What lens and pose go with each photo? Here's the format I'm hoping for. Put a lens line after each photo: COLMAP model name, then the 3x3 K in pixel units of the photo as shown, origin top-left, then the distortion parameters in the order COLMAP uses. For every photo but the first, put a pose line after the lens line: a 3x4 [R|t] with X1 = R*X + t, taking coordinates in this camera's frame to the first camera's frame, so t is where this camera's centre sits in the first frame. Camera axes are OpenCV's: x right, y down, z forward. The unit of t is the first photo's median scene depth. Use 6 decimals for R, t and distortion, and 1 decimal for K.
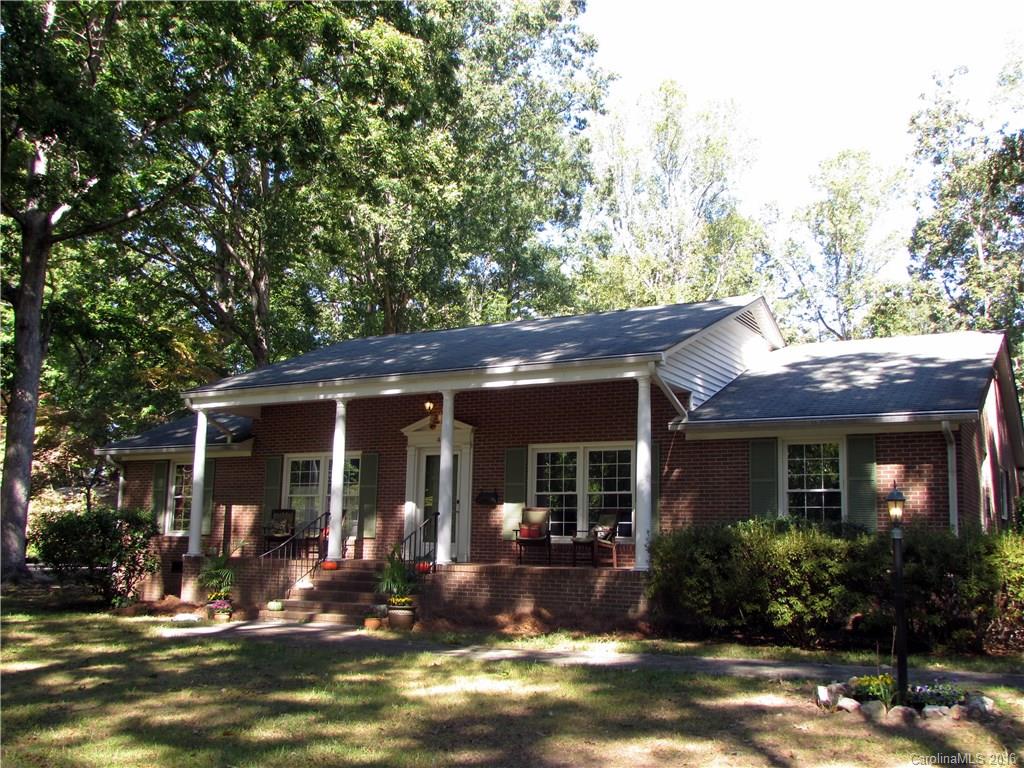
lens RADIAL K [[1078.0, 0, 512.0], [0, 1078.0, 382.7], [0, 0, 1]] dist [-0.094194, 0.000000]
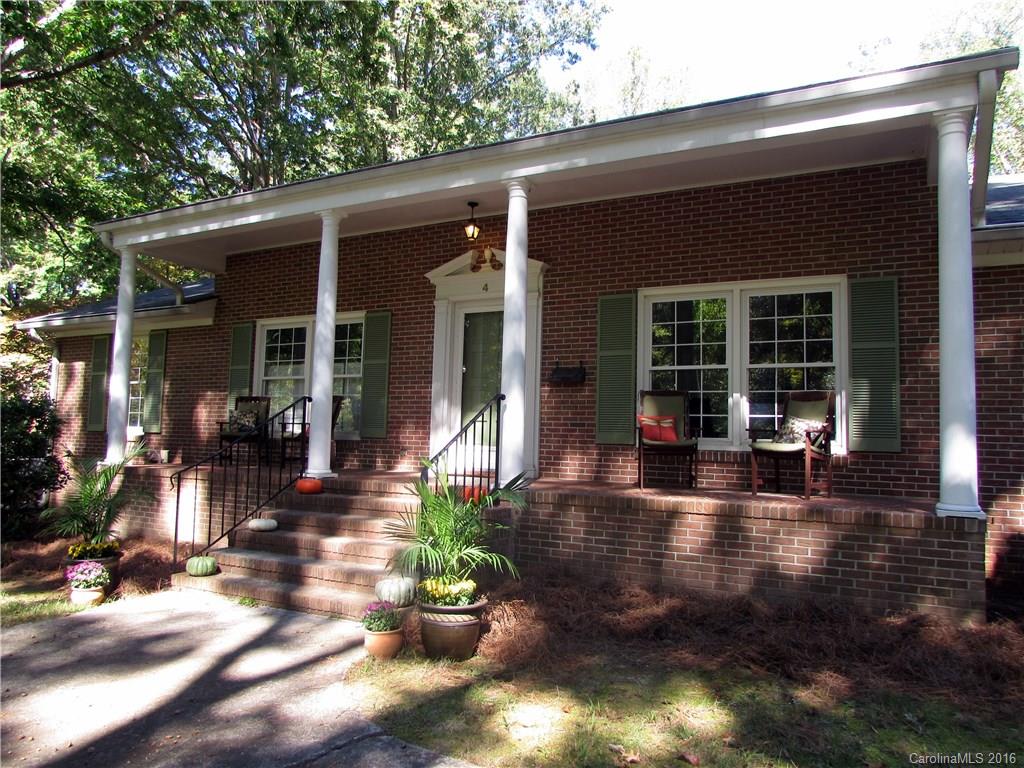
lens RADIAL K [[726.2, 0, 515.4], [0, 726.2, 386.1], [0, 0, 1]] dist [0.006709, 0.001124]
pose [[0.998595, 0.009130, 0.052200, -0.071410], [-0.013442, 0.996469, 0.082875, 0.074443], [-0.051259, -0.083460, 0.995192, 0.554775]]
